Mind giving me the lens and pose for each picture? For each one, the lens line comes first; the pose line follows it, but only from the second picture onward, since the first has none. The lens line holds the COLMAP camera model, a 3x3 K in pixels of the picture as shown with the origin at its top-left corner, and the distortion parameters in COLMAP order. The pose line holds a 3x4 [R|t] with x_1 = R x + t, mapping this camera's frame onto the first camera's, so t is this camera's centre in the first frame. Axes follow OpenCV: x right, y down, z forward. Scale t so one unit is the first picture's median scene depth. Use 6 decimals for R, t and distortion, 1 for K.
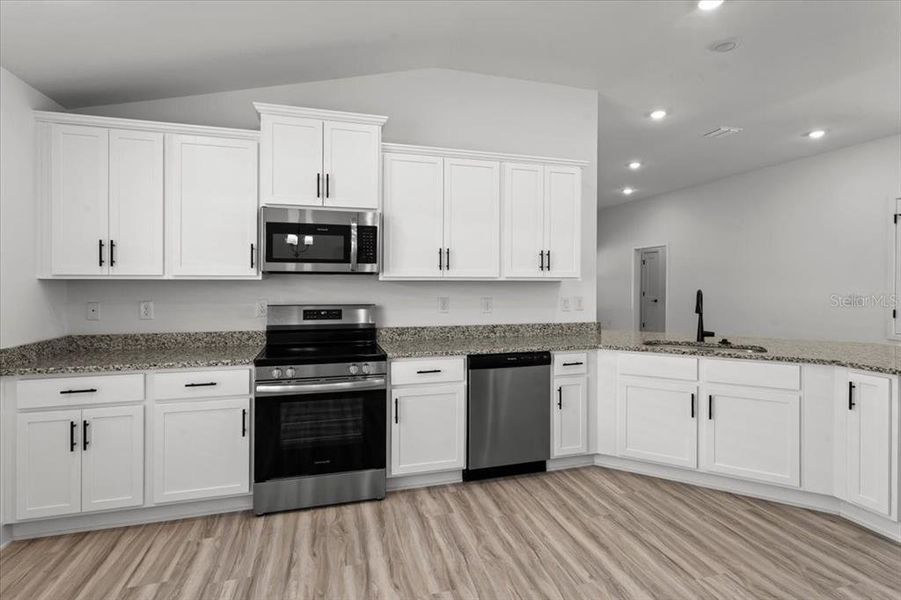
lens RADIAL K [[447.2, 0, 457.7], [0, 447.2, 283.6], [0, 0, 1]] dist [0.023655, -0.000825]
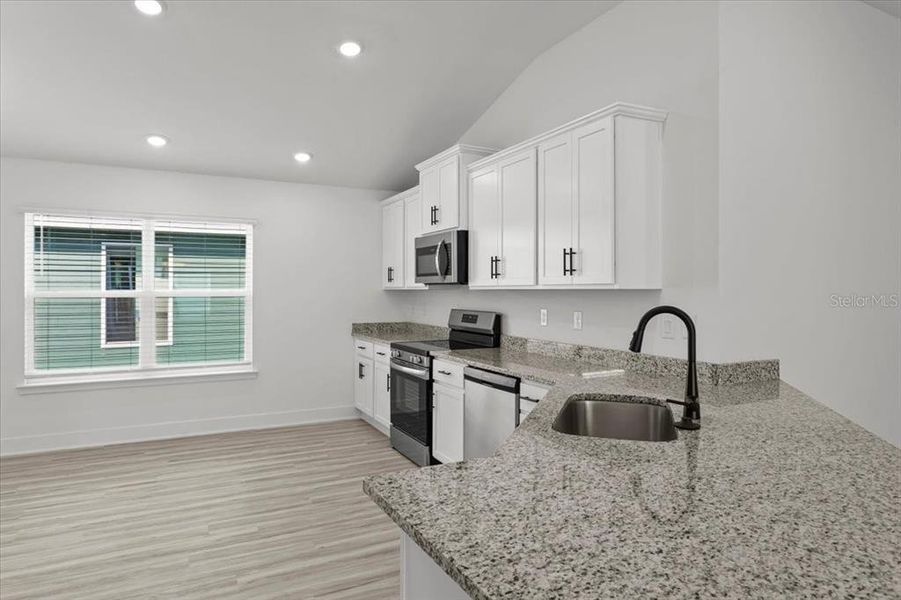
lens RADIAL K [[550.3, 0, 456.9], [0, 550.3, 291.6], [0, 0, 1]] dist [-0.018496, -0.001334]
pose [[0.193167, 0.001144, -0.981165, 1.167885], [0.000412, 0.999999, 0.001247, -0.004453], [0.981166, -0.000645, 0.193167, 0.720266]]
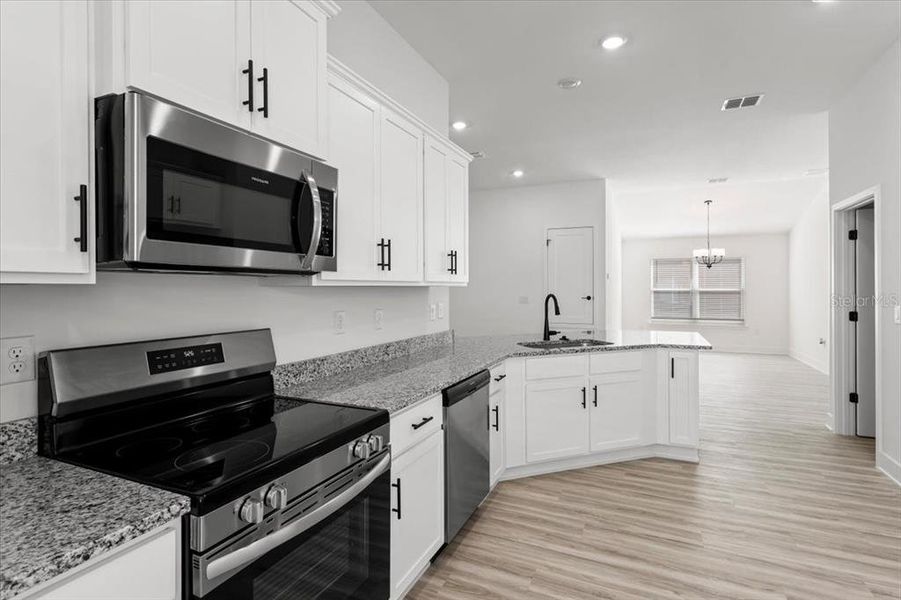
lens RADIAL K [[447.2, 0, 459.8], [0, 447.2, 290.6], [0, 0, 1]] dist [0.023655, -0.000825]
pose [[0.644100, -0.006459, 0.764914, -0.503636], [-0.000274, 0.999962, 0.008674, -0.006222], [-0.764941, -0.005796, 0.644074, 0.492863]]
